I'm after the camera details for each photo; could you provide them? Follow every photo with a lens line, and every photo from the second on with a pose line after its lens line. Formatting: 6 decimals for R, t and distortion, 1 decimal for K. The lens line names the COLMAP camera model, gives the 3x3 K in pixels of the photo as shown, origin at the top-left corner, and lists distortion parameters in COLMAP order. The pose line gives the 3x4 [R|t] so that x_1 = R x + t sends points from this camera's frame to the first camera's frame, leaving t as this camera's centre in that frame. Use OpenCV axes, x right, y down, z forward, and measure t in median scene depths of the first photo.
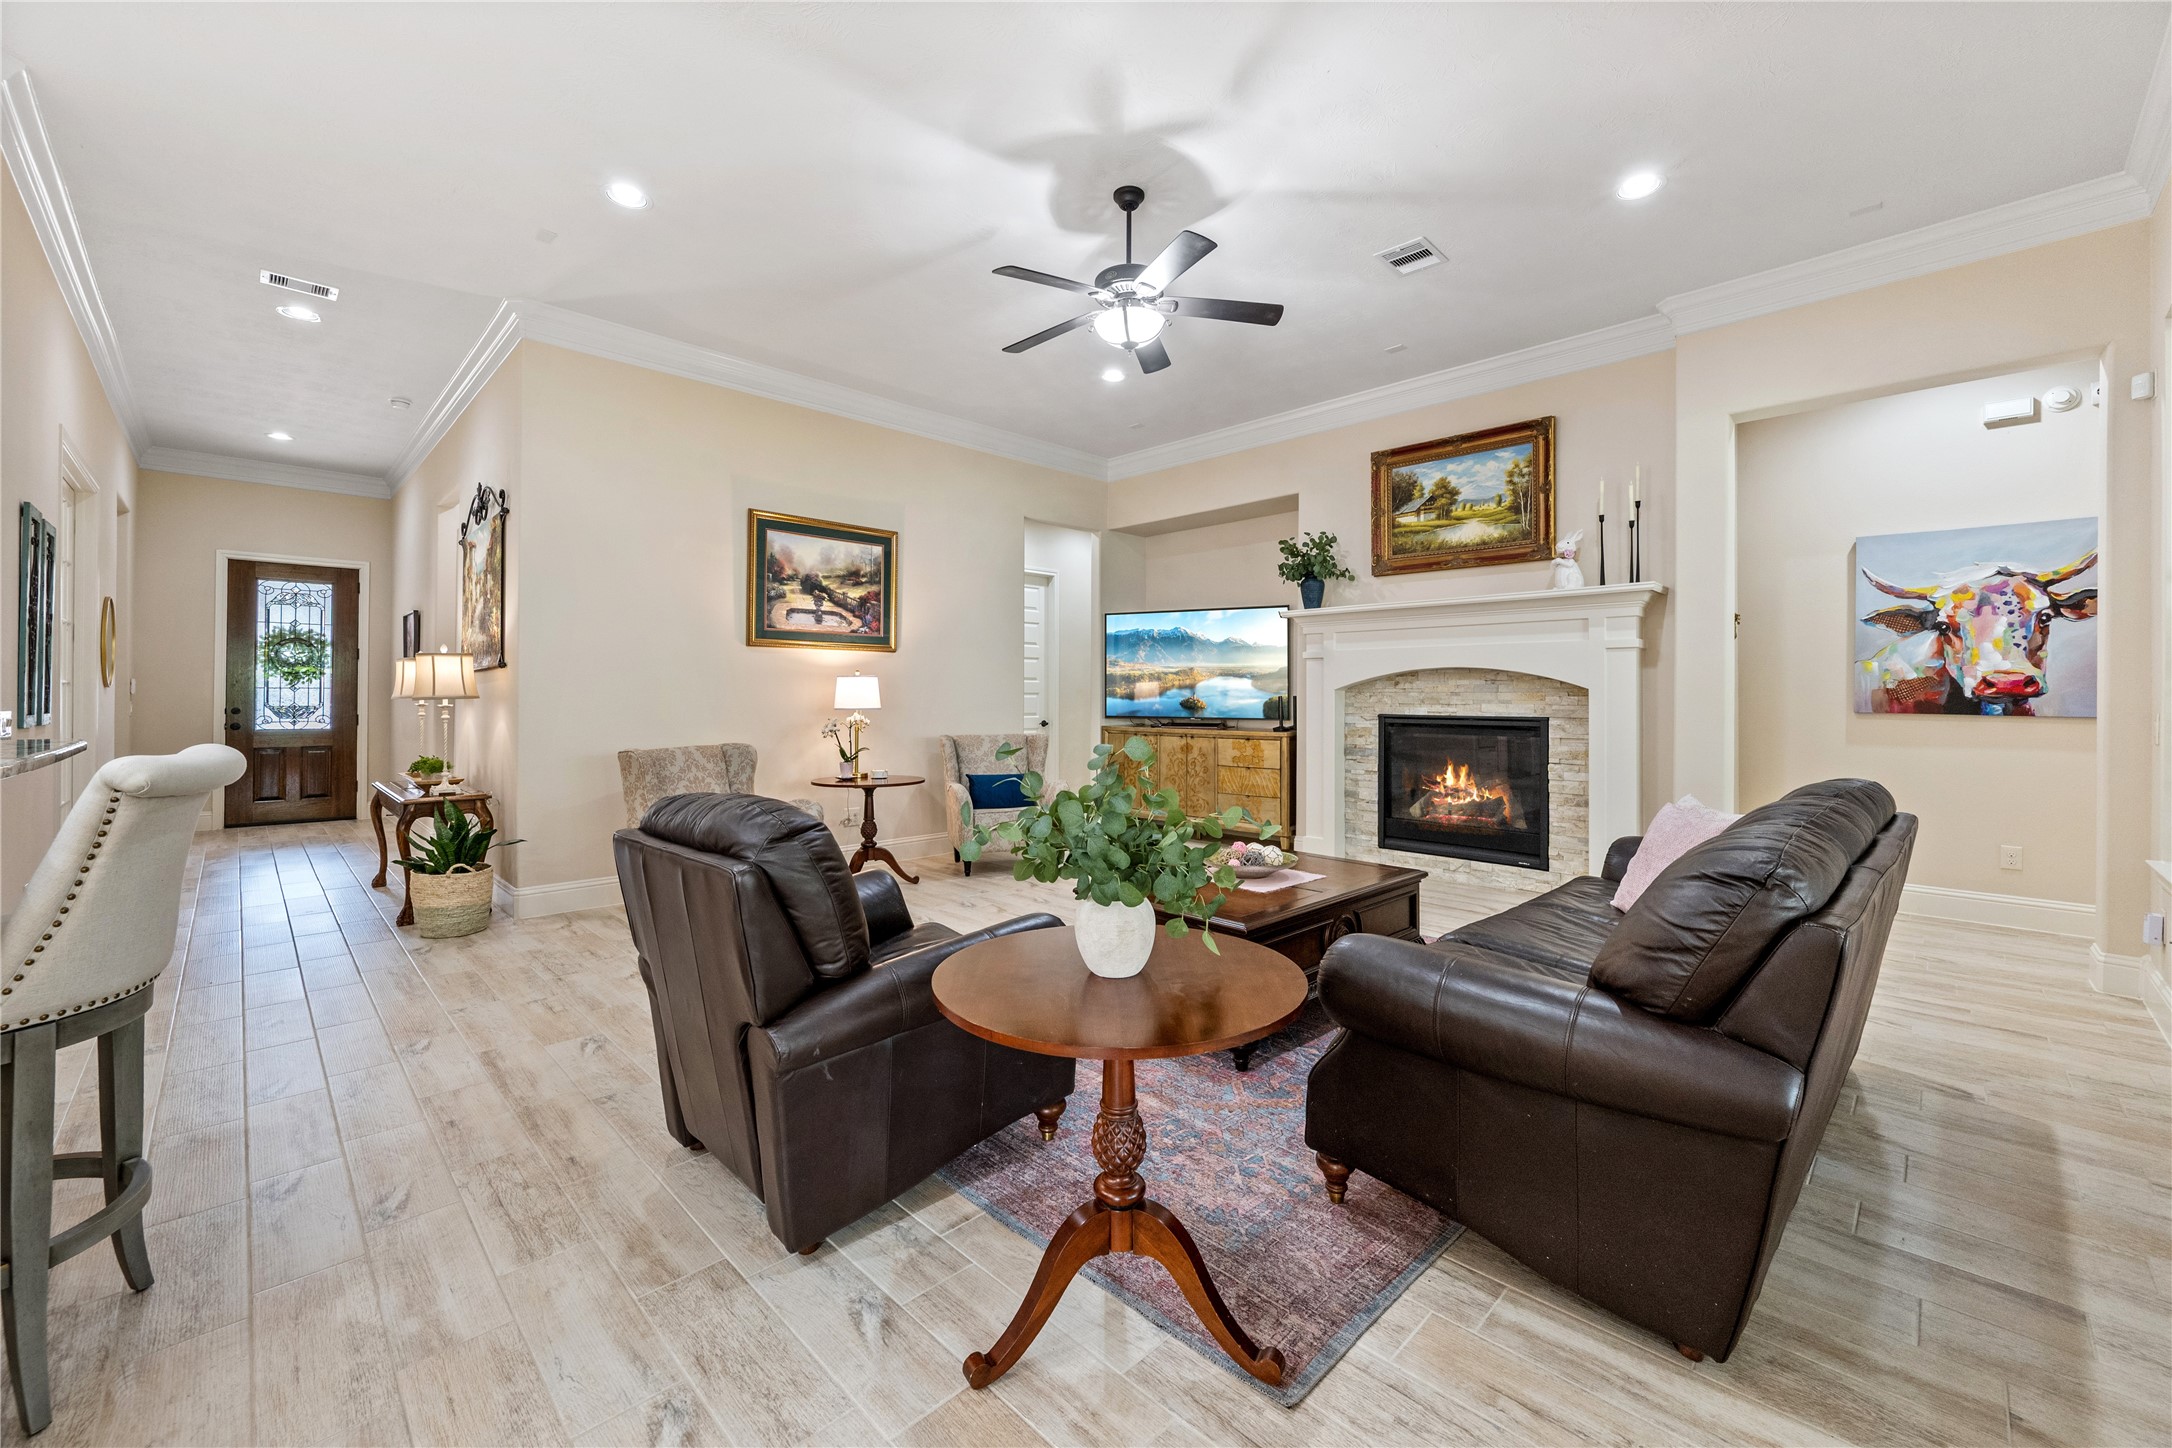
lens RADIAL K [[868.9, 0, 1096.9], [0, 868.9, 692.0], [0, 0, 1]] dist [-0.000130, -0.000112]
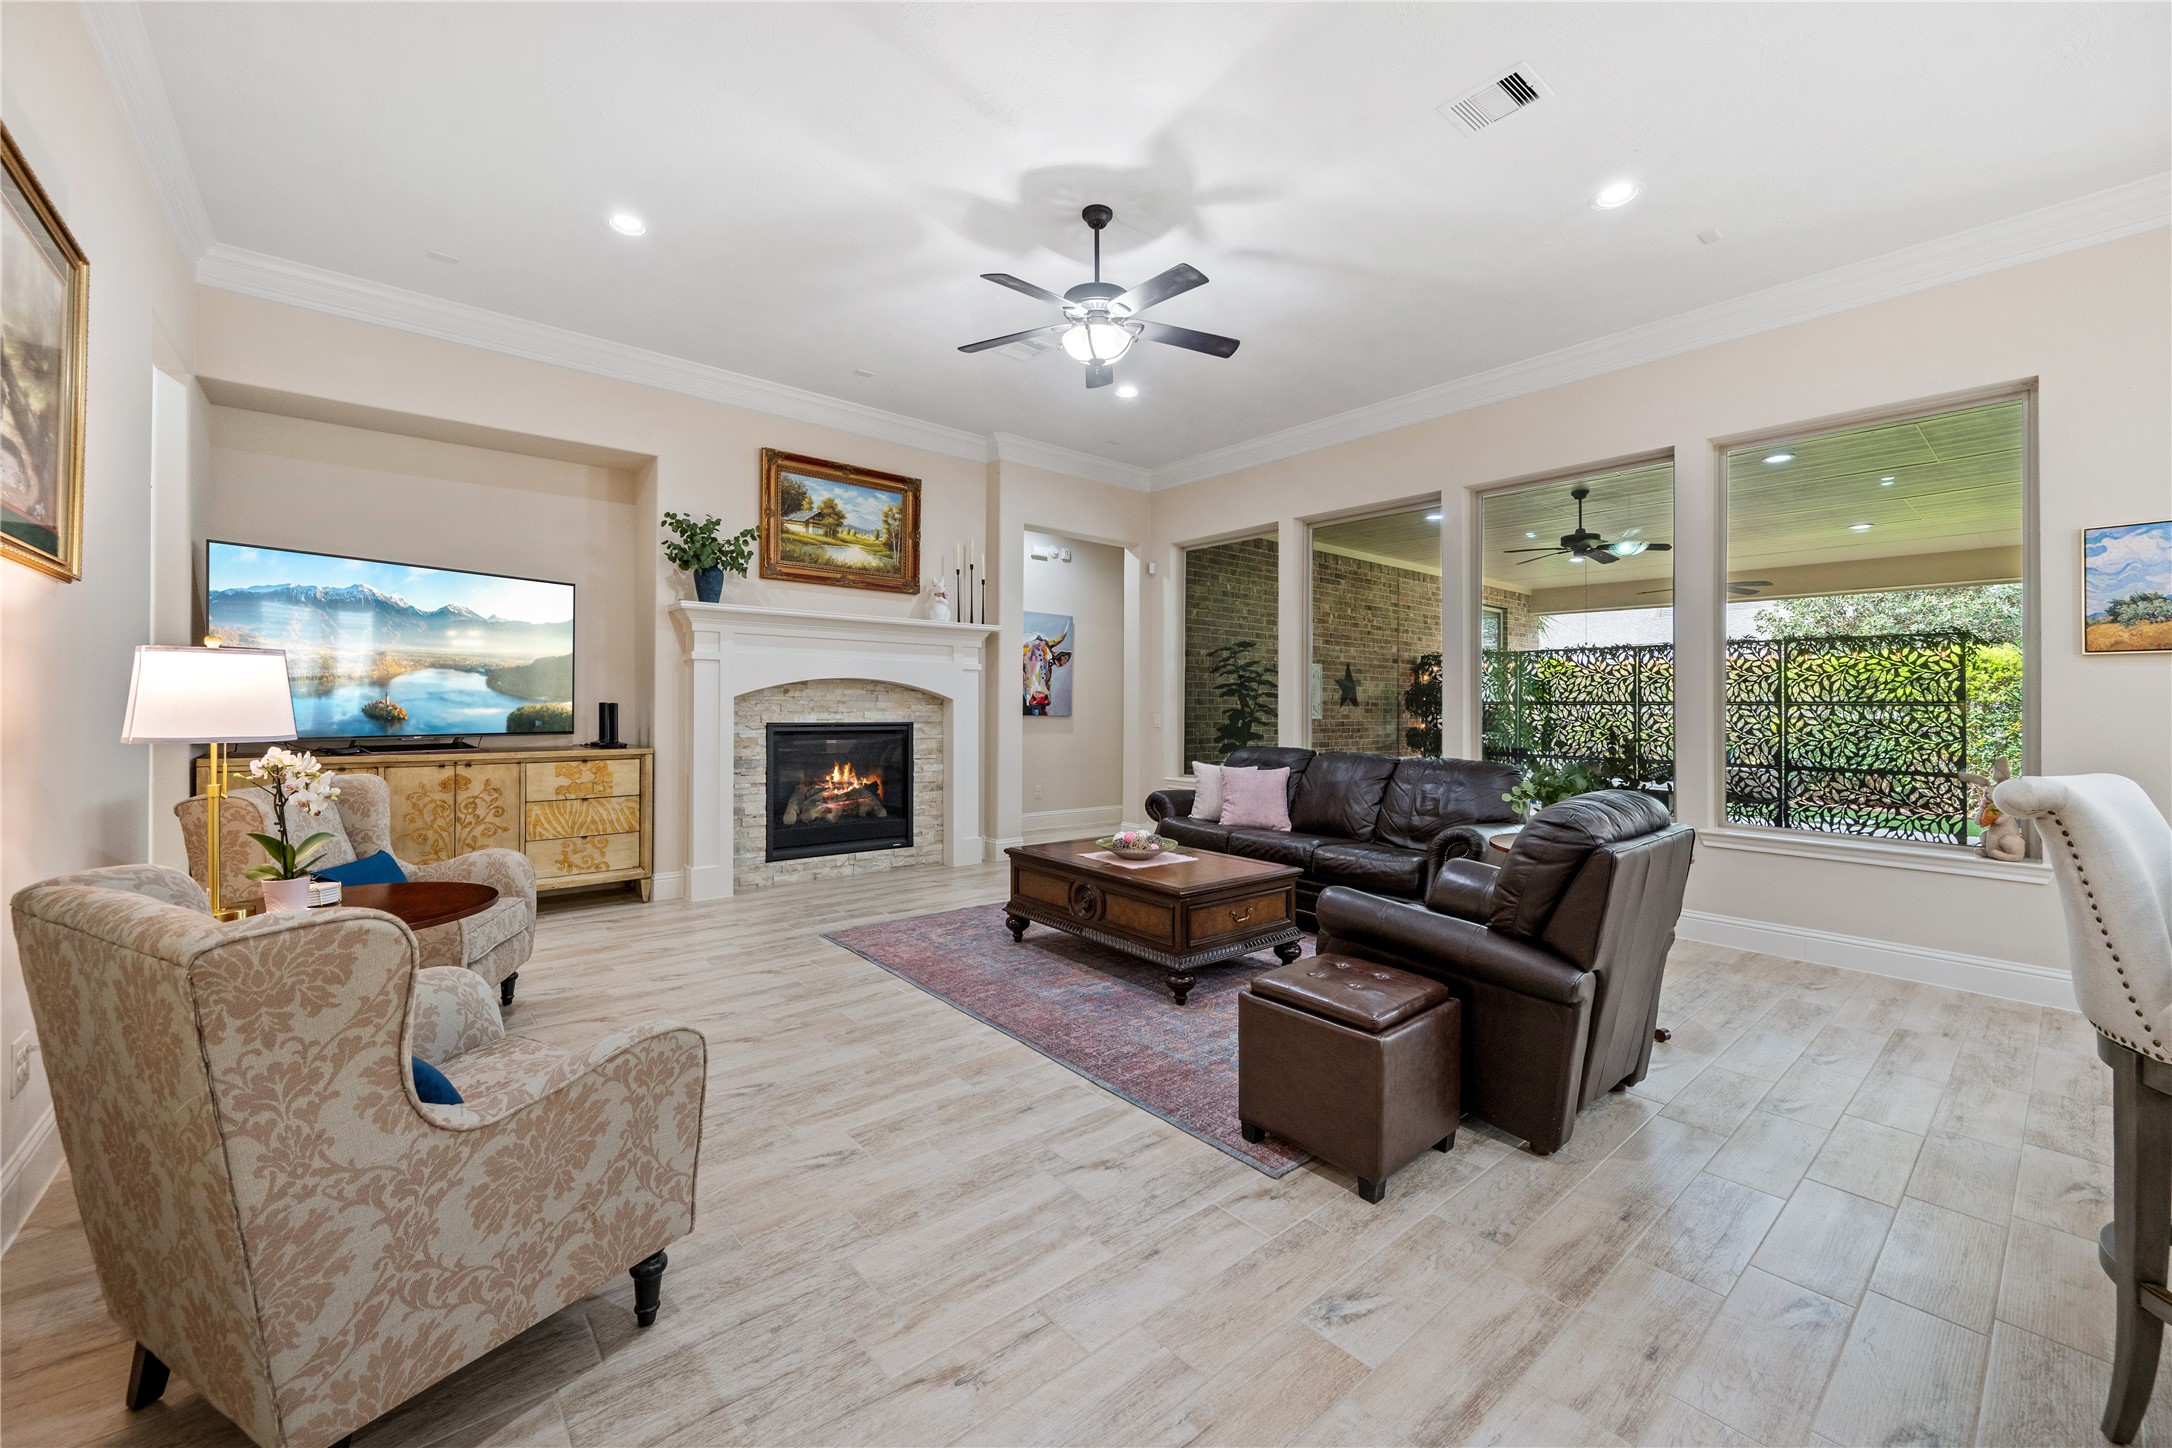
lens RADIAL K [[861.6, 0, 1091.9], [0, 861.6, 698.3], [0, 0, 1]] dist [-0.000357, 0.000017]
pose [[0.072329, 0.006144, 0.997362, -0.631718], [-0.012886, 0.999903, -0.005225, -0.001286], [-0.997298, -0.012475, 0.072401, 0.608655]]
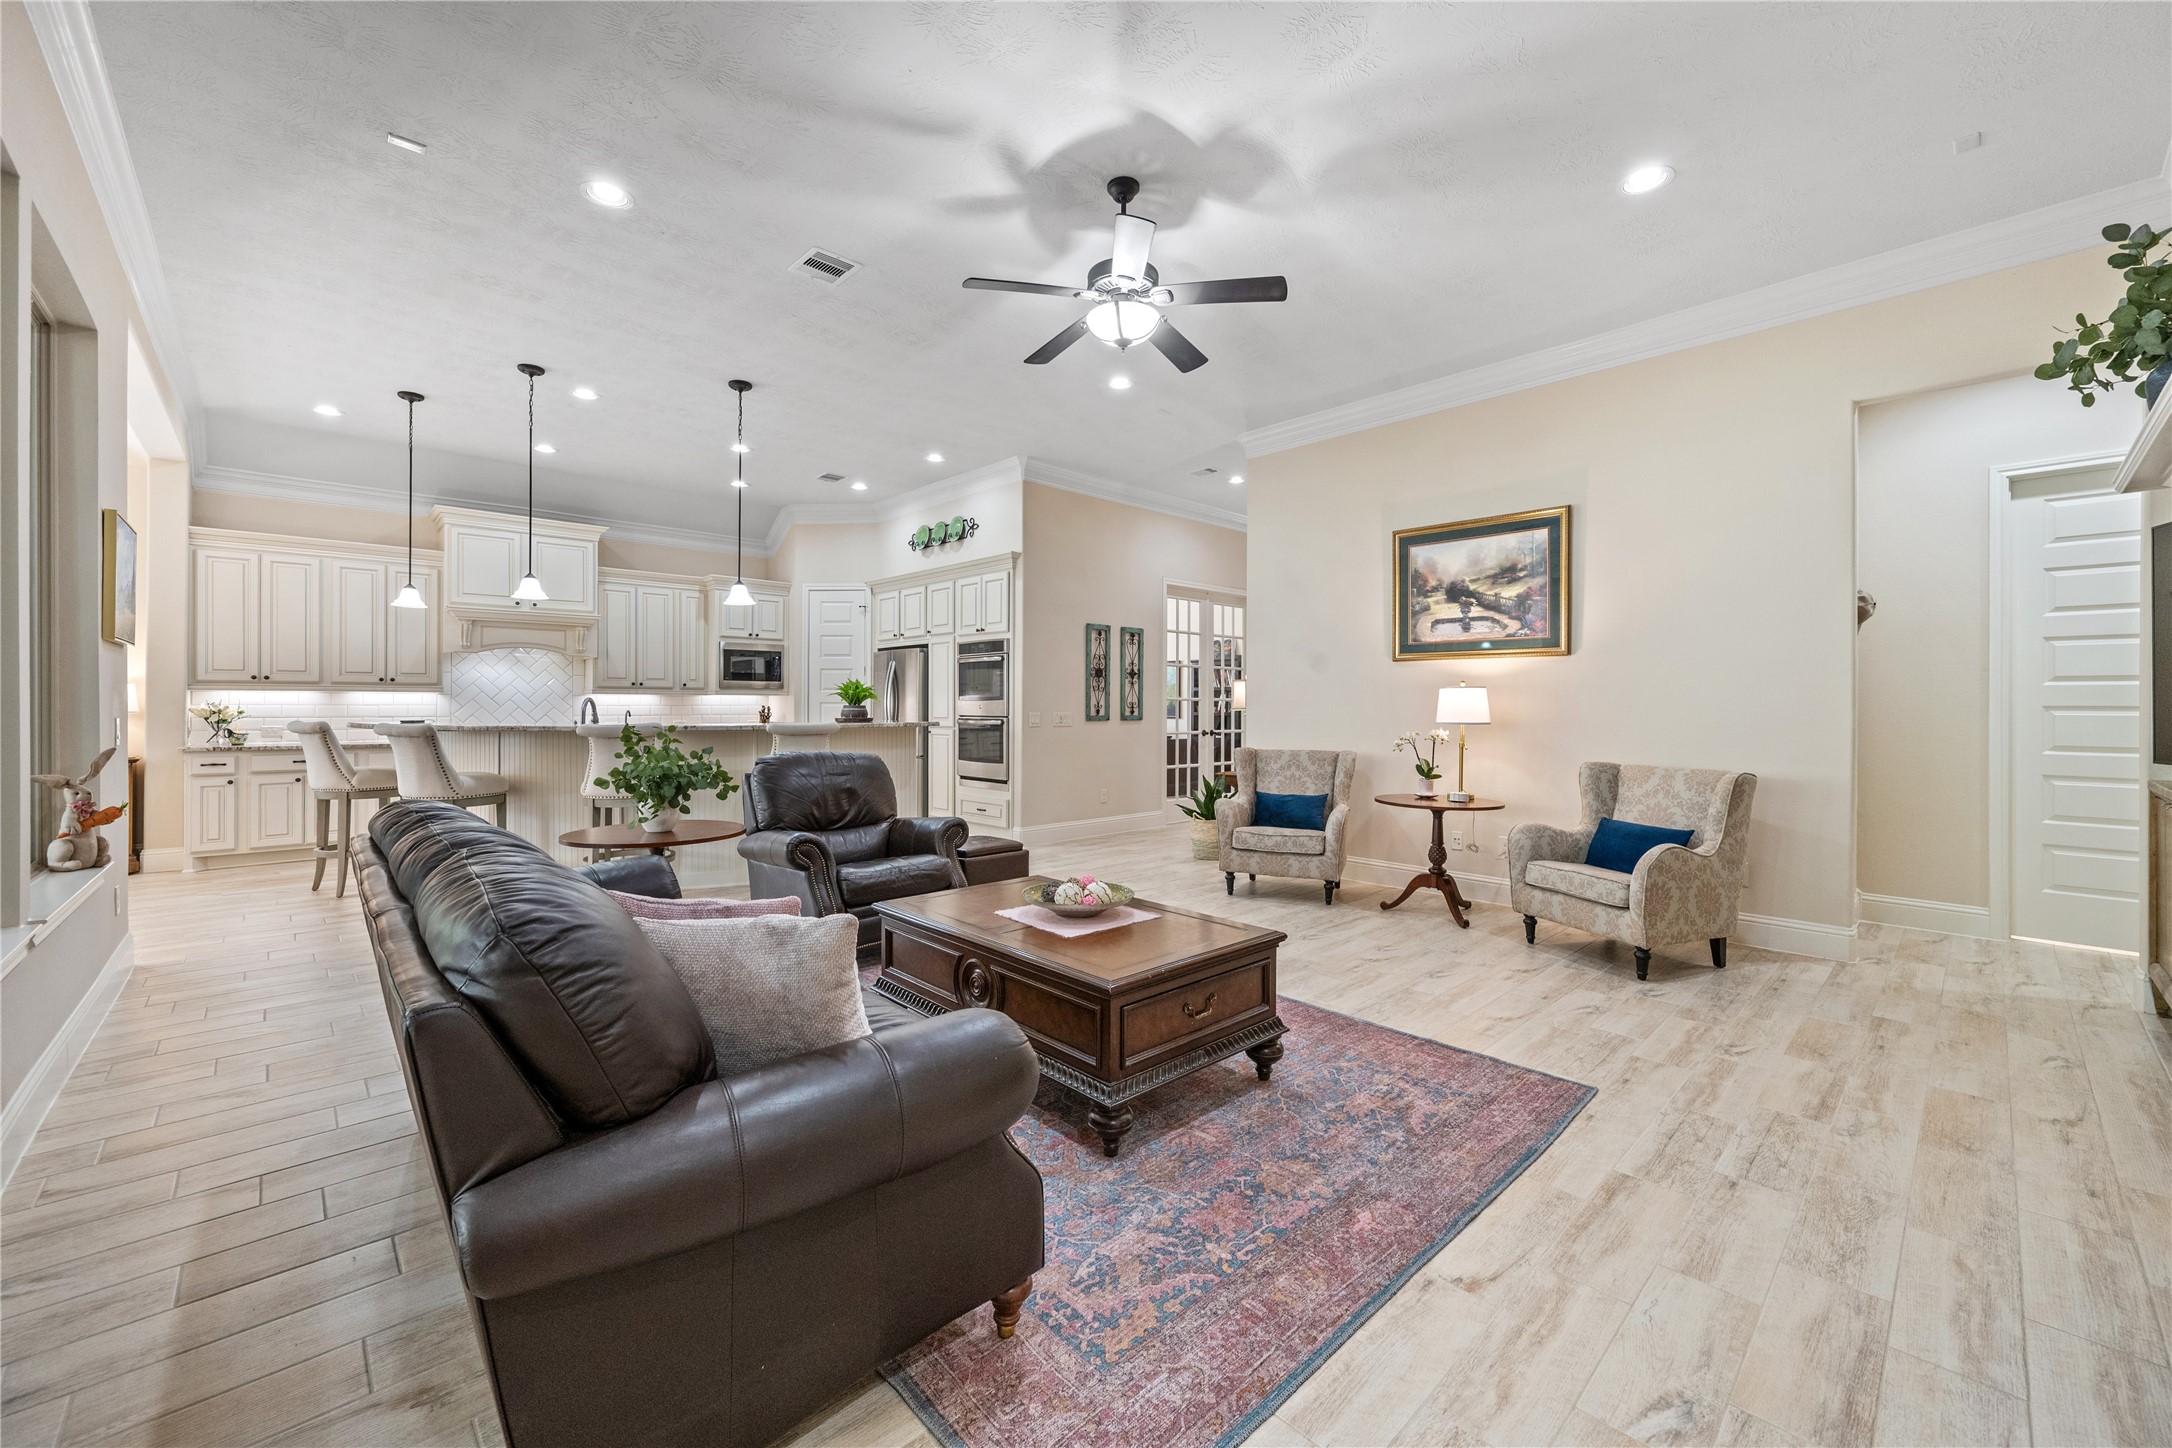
lens RADIAL K [[854.8, 0, 1080.2], [0, 854.8, 712.7], [0, 0, 1]] dist [-0.000136, -0.000053]
pose [[-0.030034, 0.008875, -0.999509, 0.641096], [0.001212, 0.999960, 0.008843, -0.000169], [0.999548, -0.000946, -0.030043, 0.638901]]
